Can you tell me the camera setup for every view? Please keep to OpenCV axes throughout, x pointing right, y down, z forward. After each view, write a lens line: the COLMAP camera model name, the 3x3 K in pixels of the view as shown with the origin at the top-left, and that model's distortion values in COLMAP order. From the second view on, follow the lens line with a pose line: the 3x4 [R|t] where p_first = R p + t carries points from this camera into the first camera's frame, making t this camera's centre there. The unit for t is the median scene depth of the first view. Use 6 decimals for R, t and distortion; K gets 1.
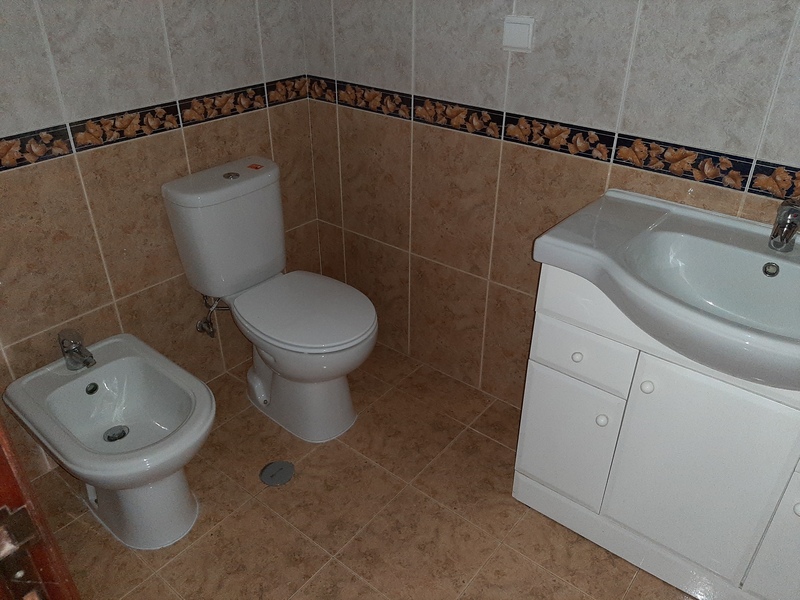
lens RADIAL K [[631.8, 0, 391.4], [0, 631.8, 299.9], [0, 0, 1]] dist [0.027887, -0.064111]
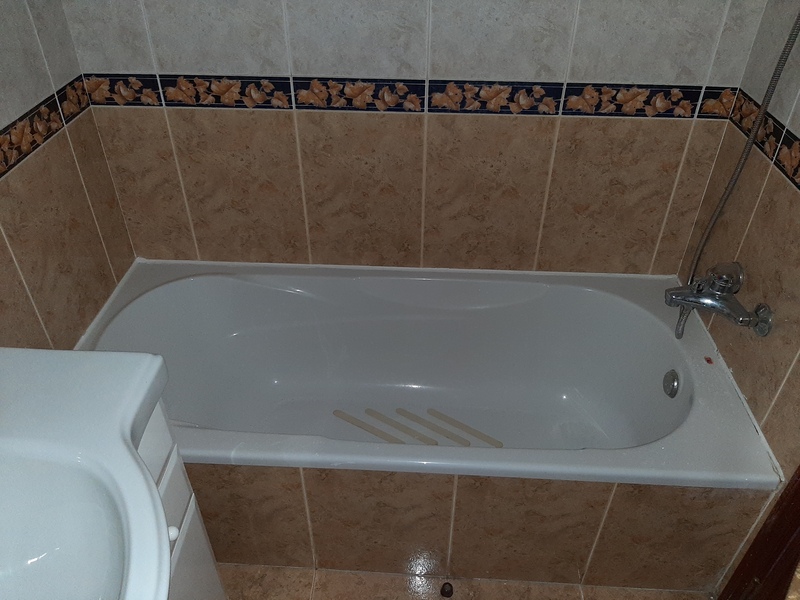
lens RADIAL K [[631.8, 0, 397.4], [0, 631.8, 335.8], [0, 0, 1]] dist [0.027887, -0.064111]
pose [[0.804307, -0.362967, 0.470474, -0.369997], [0.299650, 0.931467, 0.206346, -0.152563], [-0.513128, -0.024988, 0.857948, 0.251500]]
